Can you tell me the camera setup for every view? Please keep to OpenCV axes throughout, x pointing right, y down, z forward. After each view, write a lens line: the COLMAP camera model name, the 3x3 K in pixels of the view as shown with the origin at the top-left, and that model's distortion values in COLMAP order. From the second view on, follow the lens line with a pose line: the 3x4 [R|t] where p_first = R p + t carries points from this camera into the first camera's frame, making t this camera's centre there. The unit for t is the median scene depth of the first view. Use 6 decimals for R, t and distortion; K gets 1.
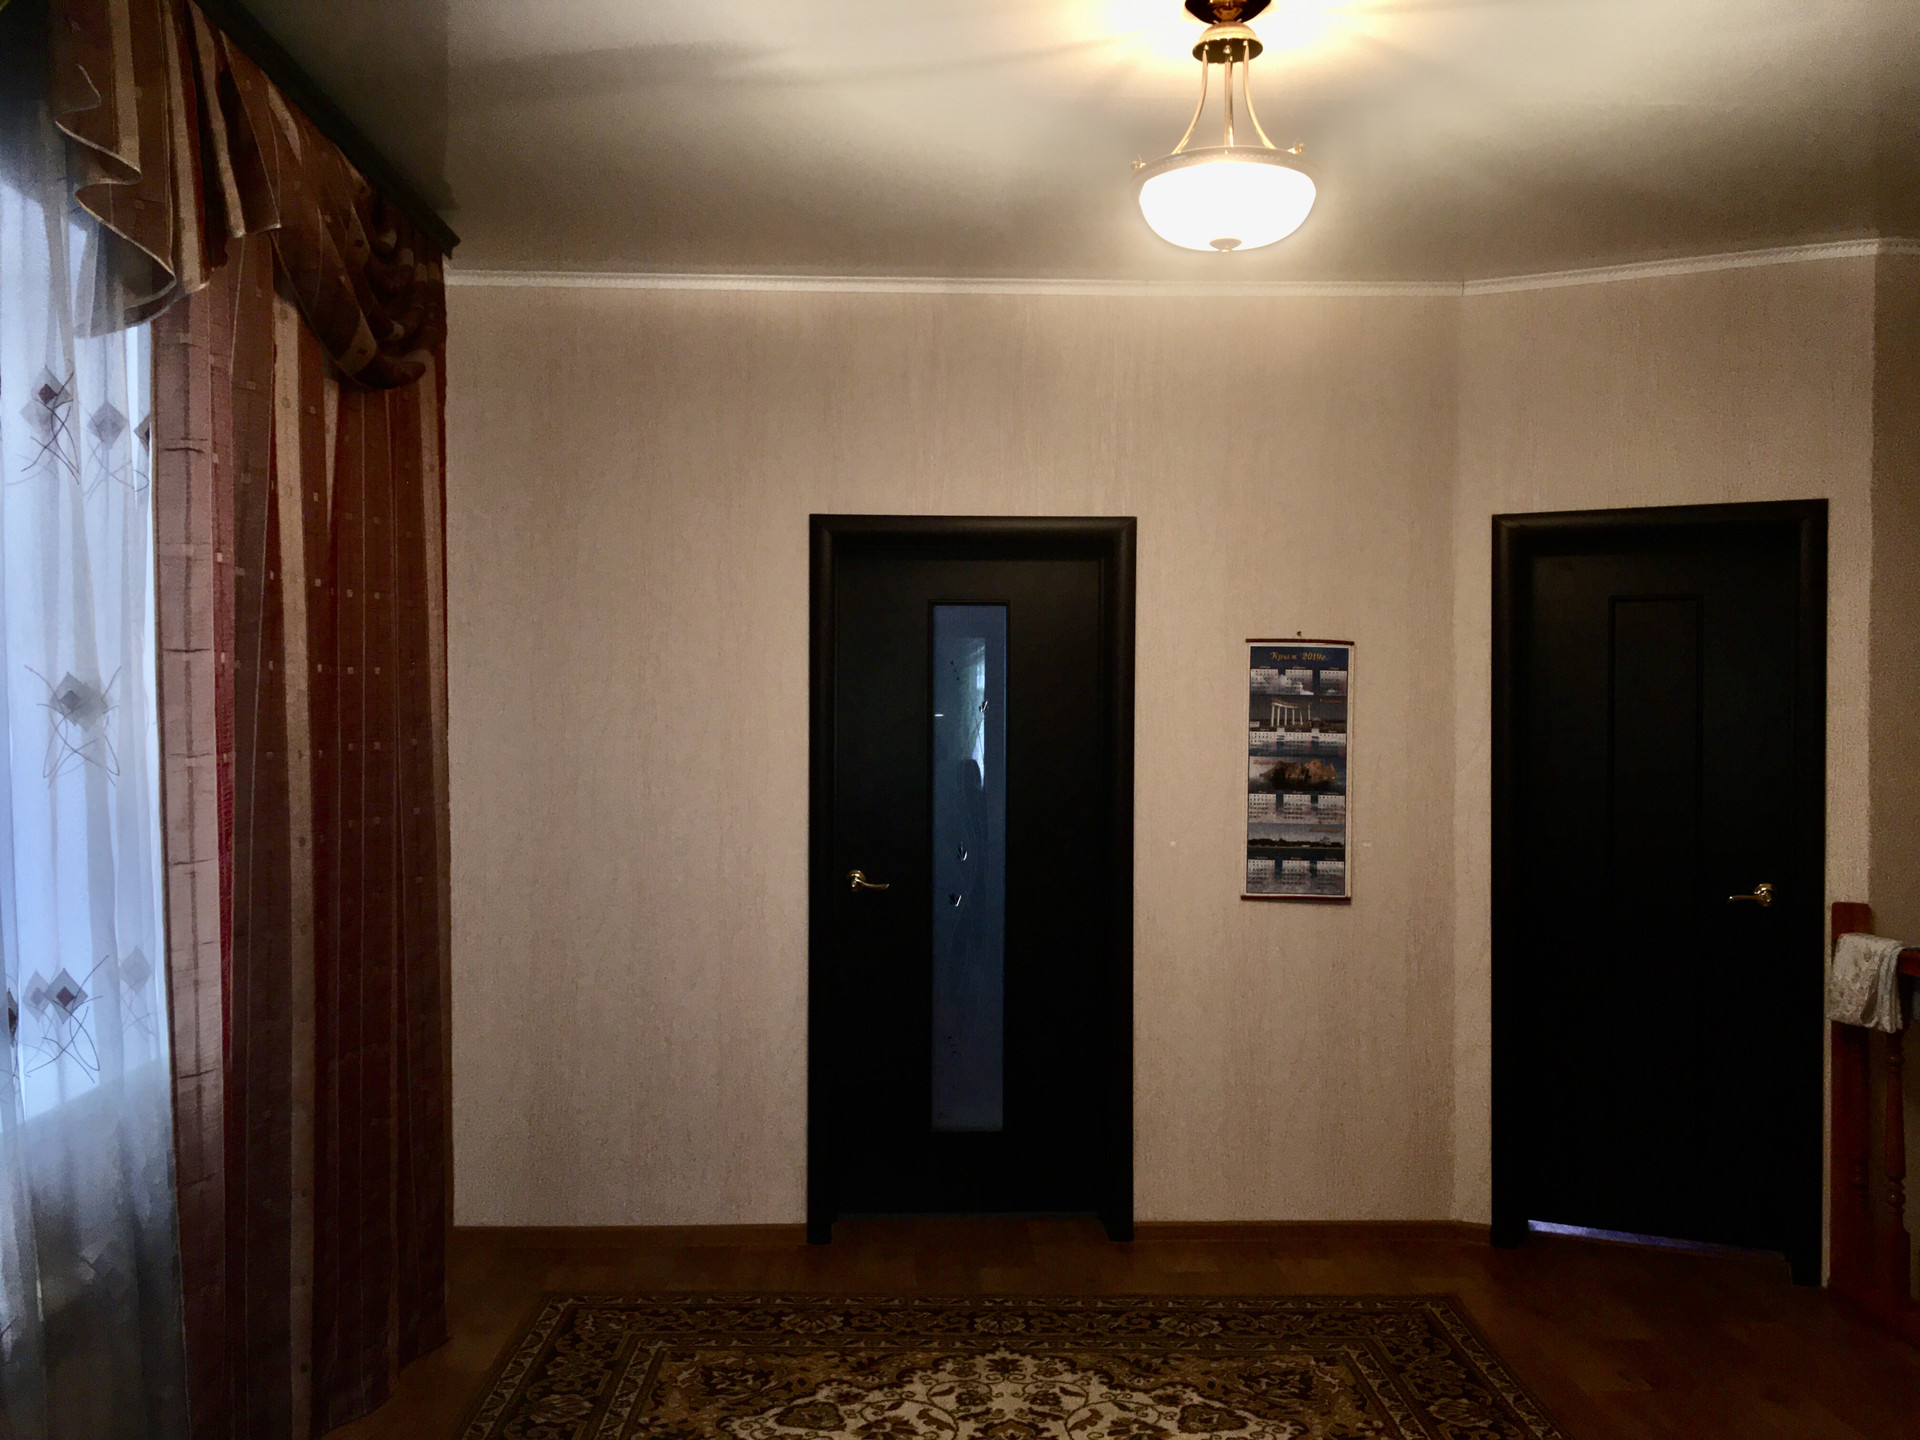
lens RADIAL K [[1648.2, 0, 949.3], [0, 1648.2, 709.2], [0, 0, 1]] dist [0.082229, -0.129341]
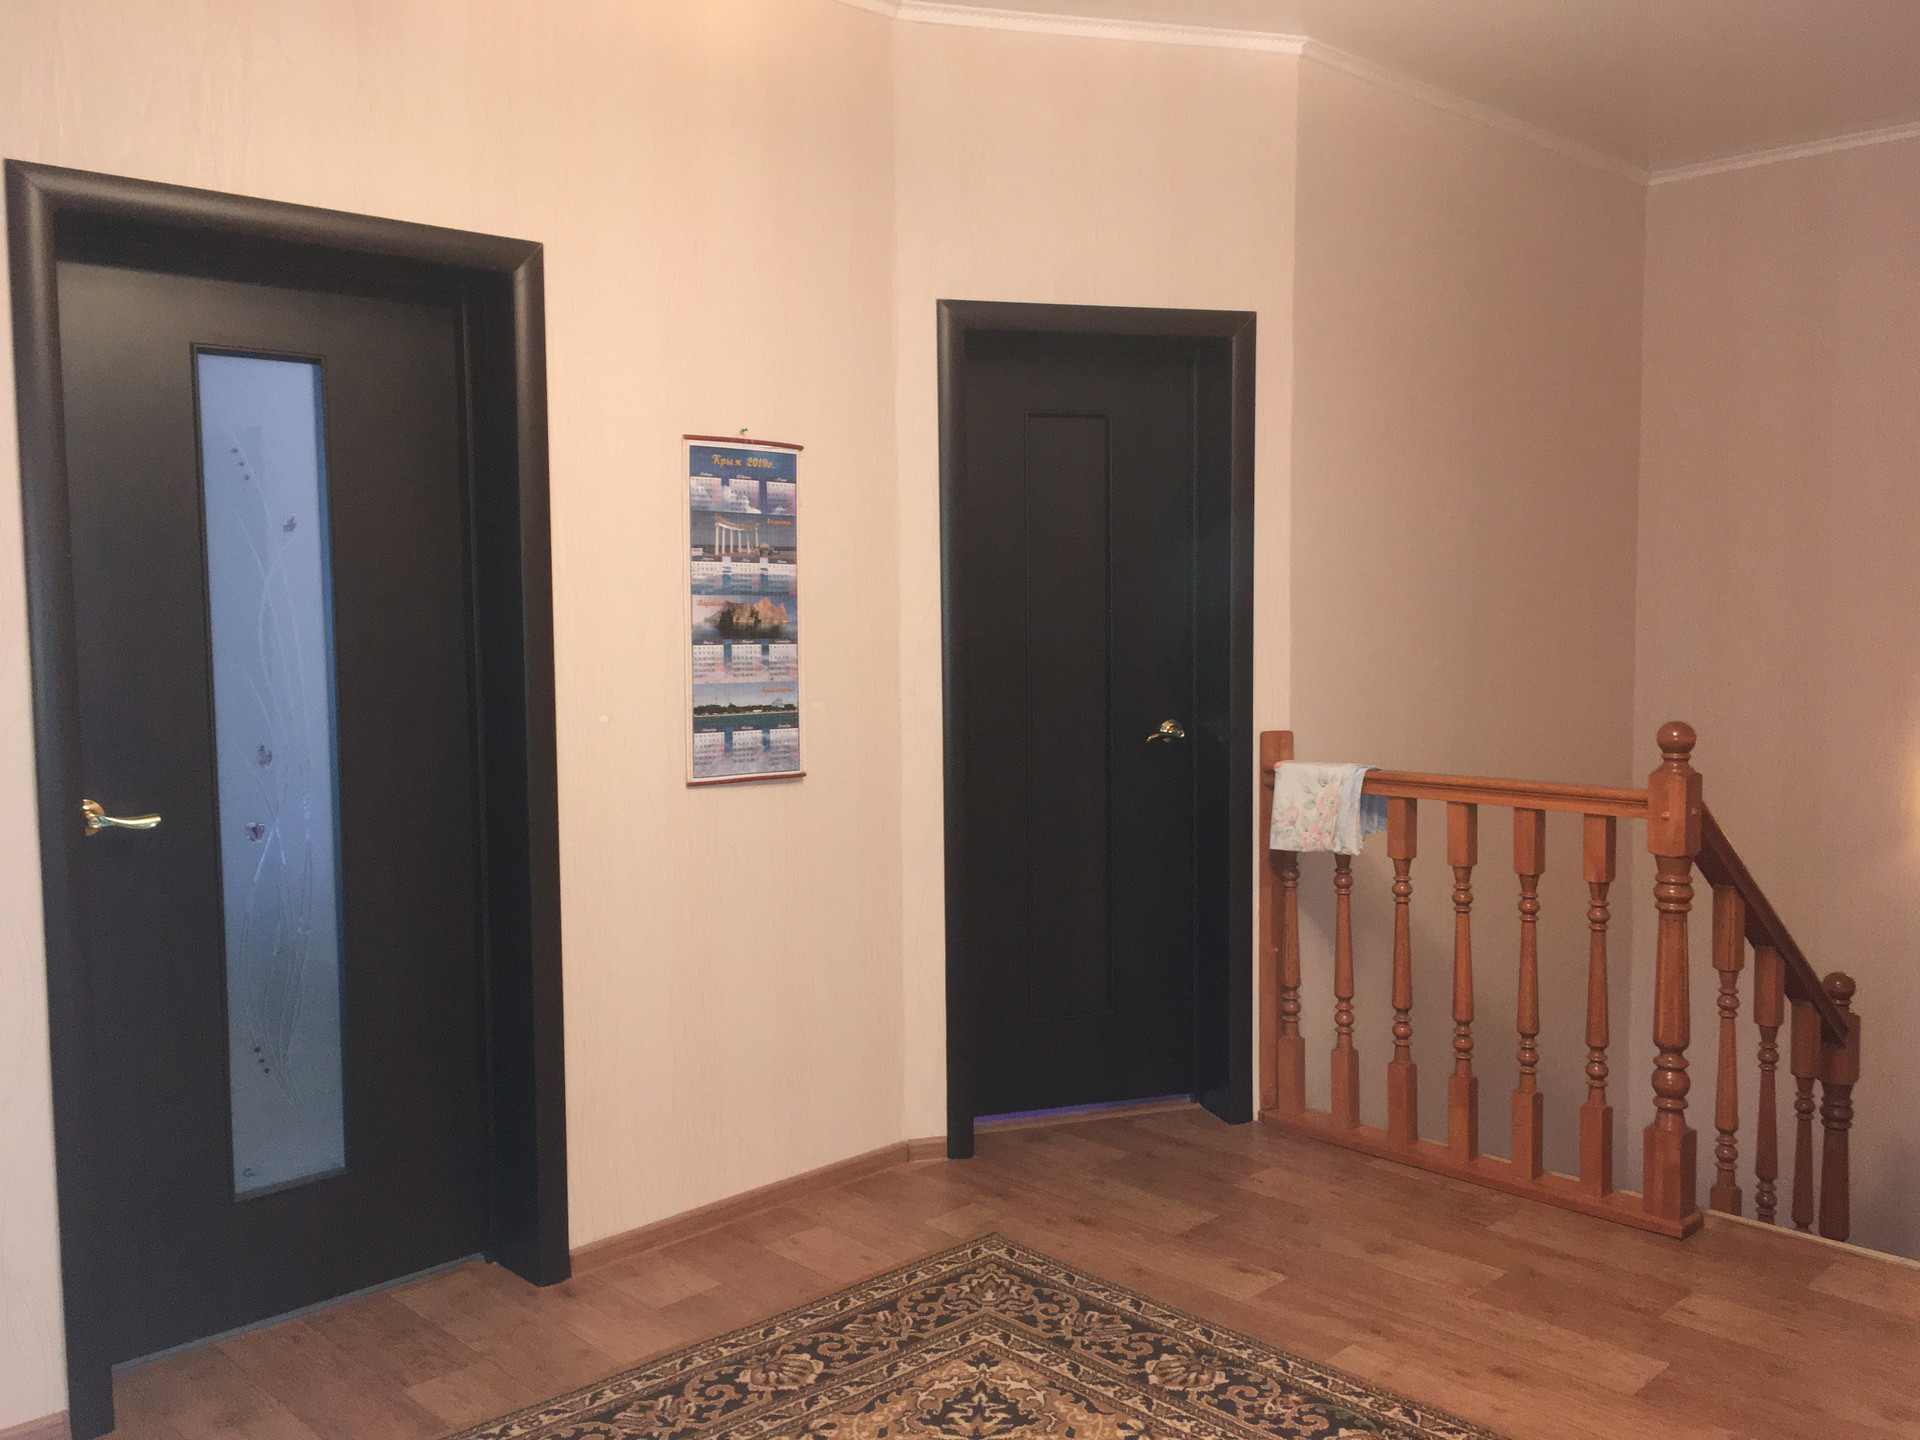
lens RADIAL K [[1648.2, 0, 968.5], [0, 1648.2, 711.7], [0, 0, 1]] dist [0.082229, -0.129341]
pose [[0.740705, -0.058917, 0.669242, -0.243901], [0.013613, 0.997259, 0.072727, 0.030688], [-0.671692, -0.044758, 0.739477, 0.394777]]
